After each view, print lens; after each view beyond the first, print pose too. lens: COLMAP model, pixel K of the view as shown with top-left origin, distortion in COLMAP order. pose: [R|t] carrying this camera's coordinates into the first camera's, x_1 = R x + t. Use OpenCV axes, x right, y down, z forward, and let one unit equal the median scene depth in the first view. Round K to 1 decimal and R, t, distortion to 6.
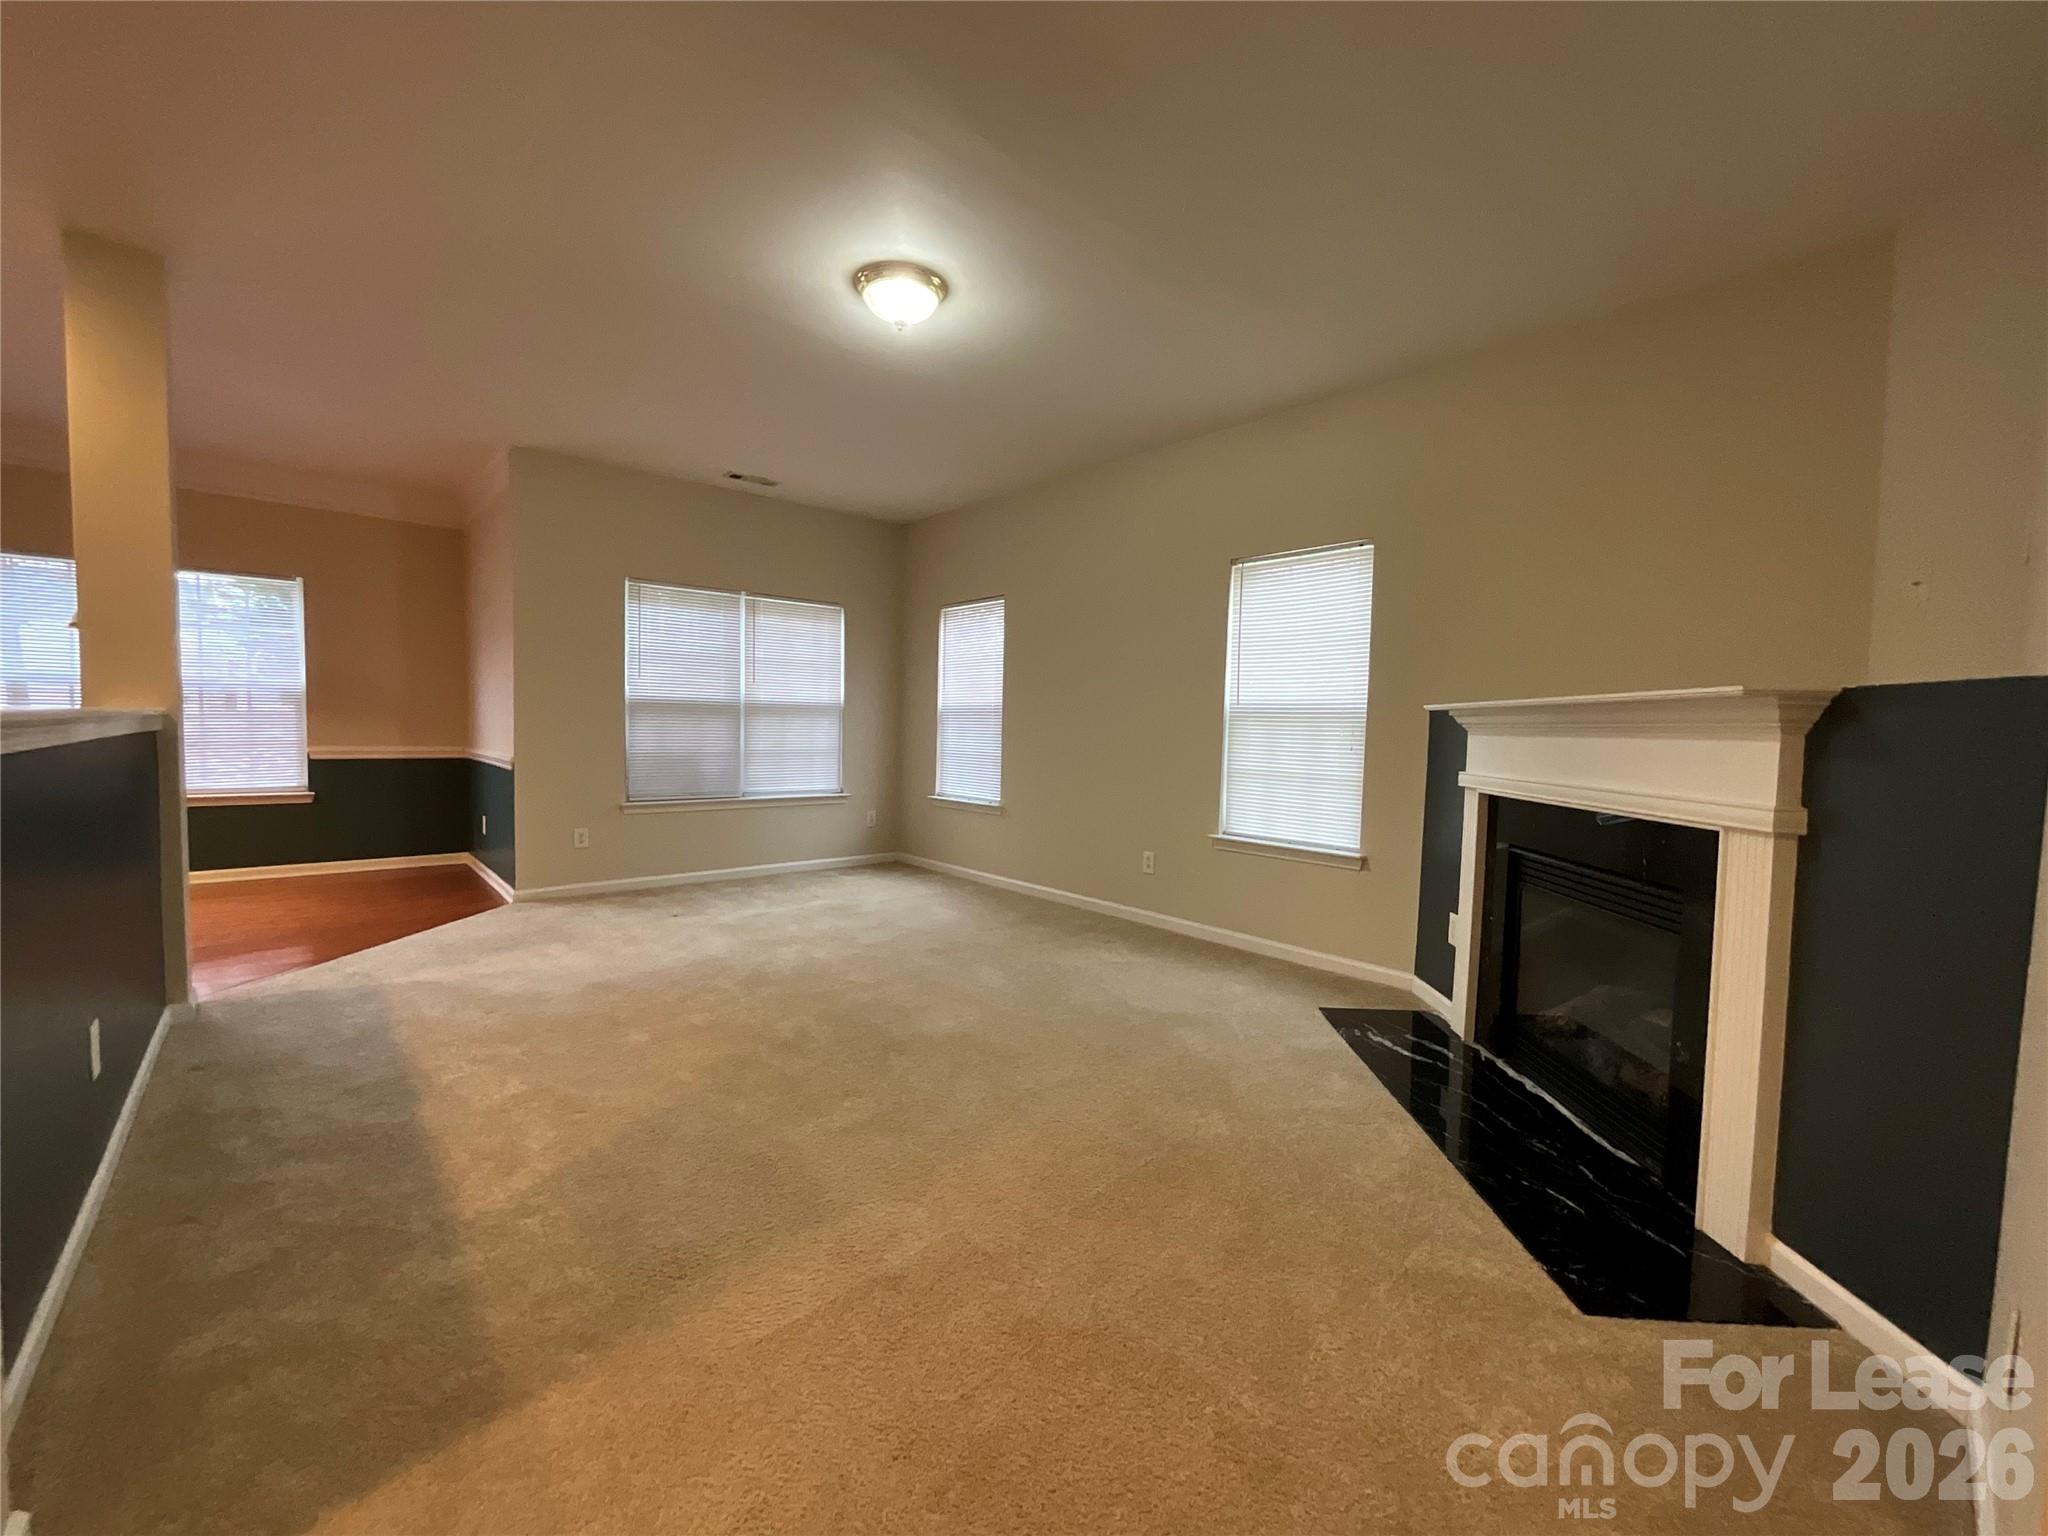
lens RADIAL K [[833.1, 0, 1024.0], [0, 833.1, 768.0], [0, 0, 1]] dist [-0.000553, -0.000059]
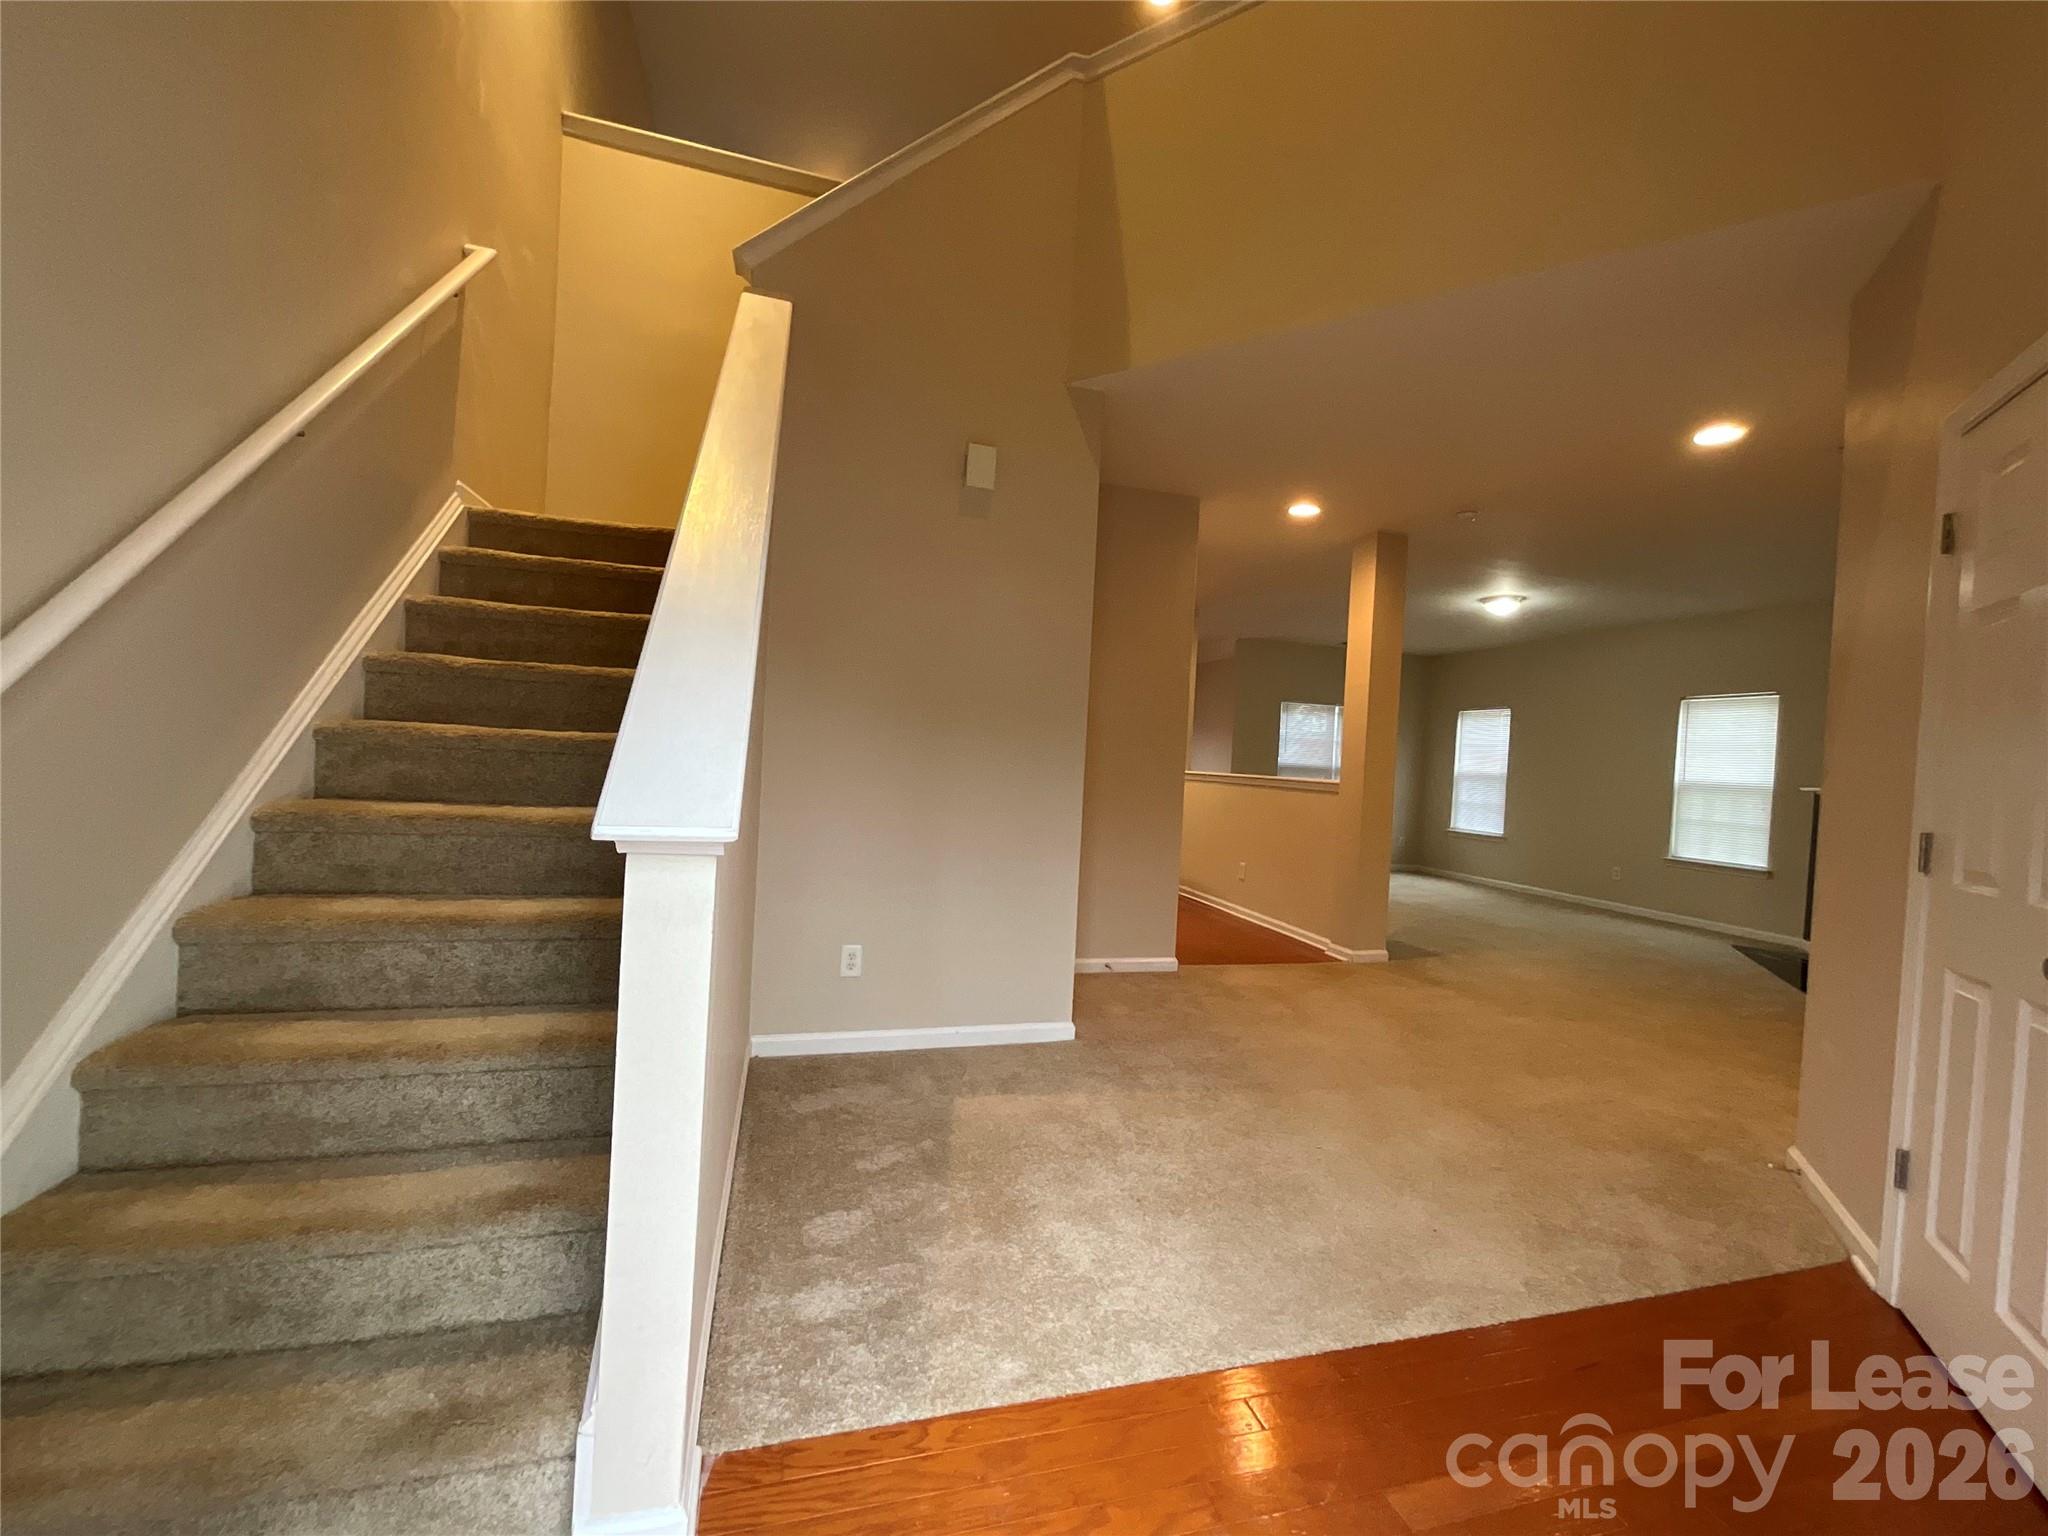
lens RADIAL K [[833.1, 0, 1024.0], [0, 833.1, 768.0], [0, 0, 1]] dist [-0.000553, -0.000059]
pose [[0.901416, 0.032467, -0.431734, -0.219336], [-0.057249, 0.997367, -0.044526, 0.048646], [0.429151, 0.064853, 0.900901, -1.087935]]
